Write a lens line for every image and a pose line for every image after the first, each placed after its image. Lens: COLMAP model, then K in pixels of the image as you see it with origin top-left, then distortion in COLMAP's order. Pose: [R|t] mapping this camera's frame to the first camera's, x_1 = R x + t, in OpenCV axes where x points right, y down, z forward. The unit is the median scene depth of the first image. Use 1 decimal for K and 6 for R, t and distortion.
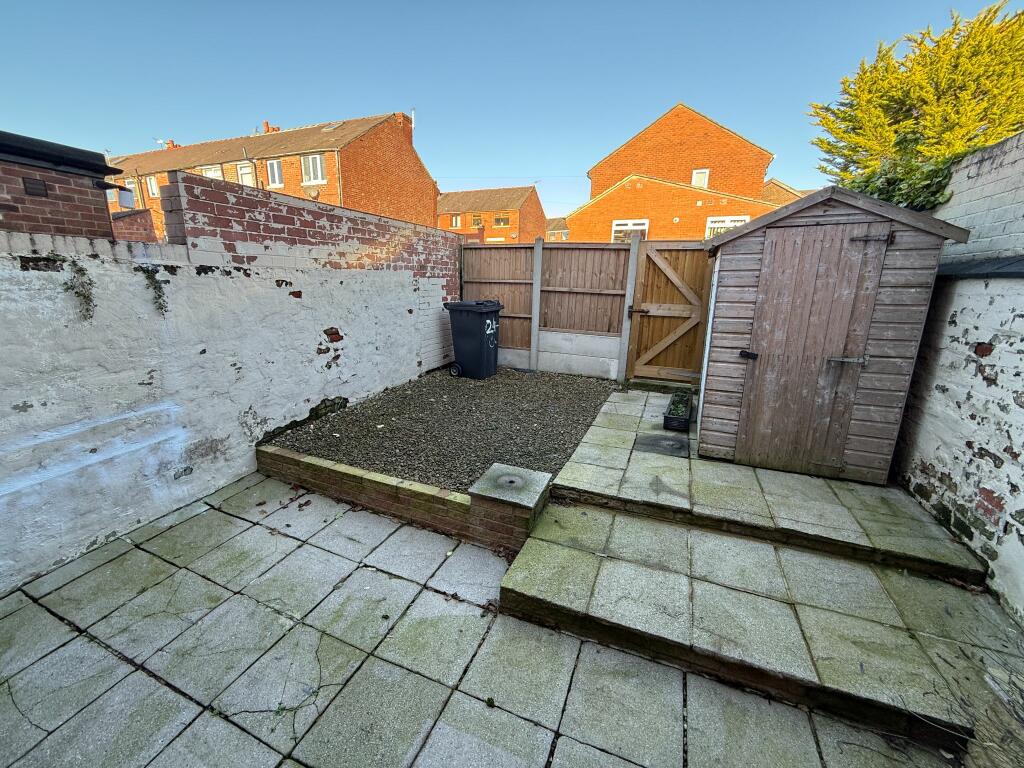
lens RADIAL K [[406.5, 0, 508.3], [0, 406.5, 382.9], [0, 0, 1]] dist [-0.001659, -0.000148]
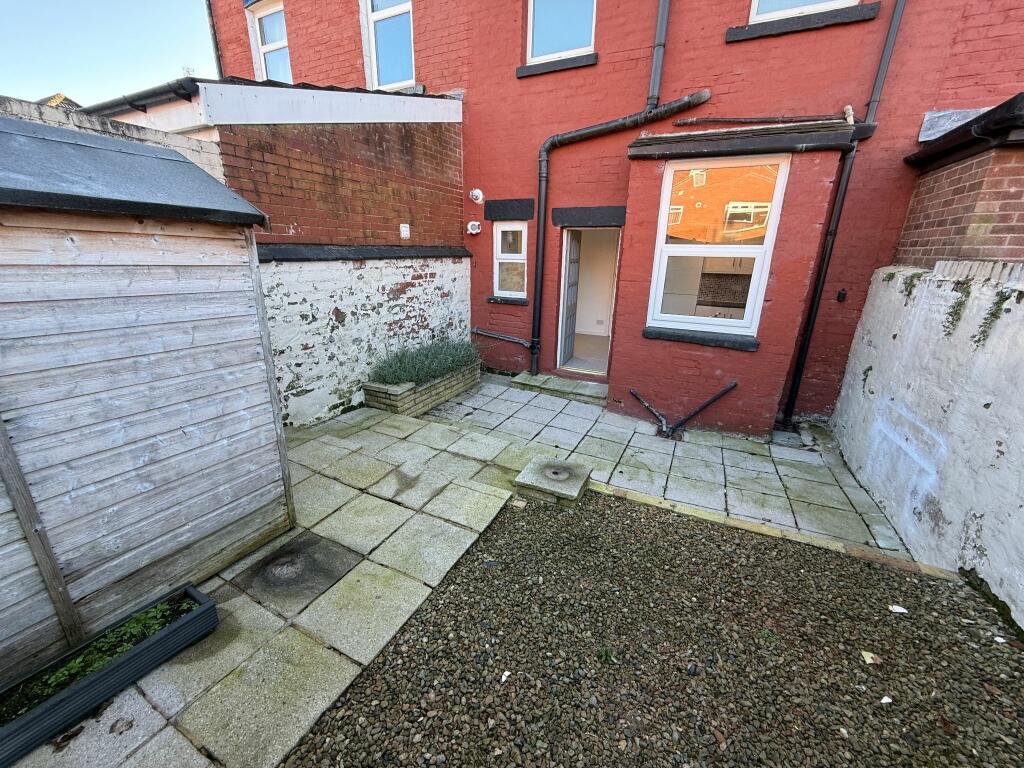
lens RADIAL K [[406.5, 0, 510.7], [0, 406.5, 382.6], [0, 0, 1]] dist [-0.001659, -0.000148]
pose [[-0.997268, -0.058581, 0.045004, 0.090852], [-0.025845, 0.847394, 0.530334, -0.513580], [-0.069204, 0.527722, -0.846593, 1.770820]]
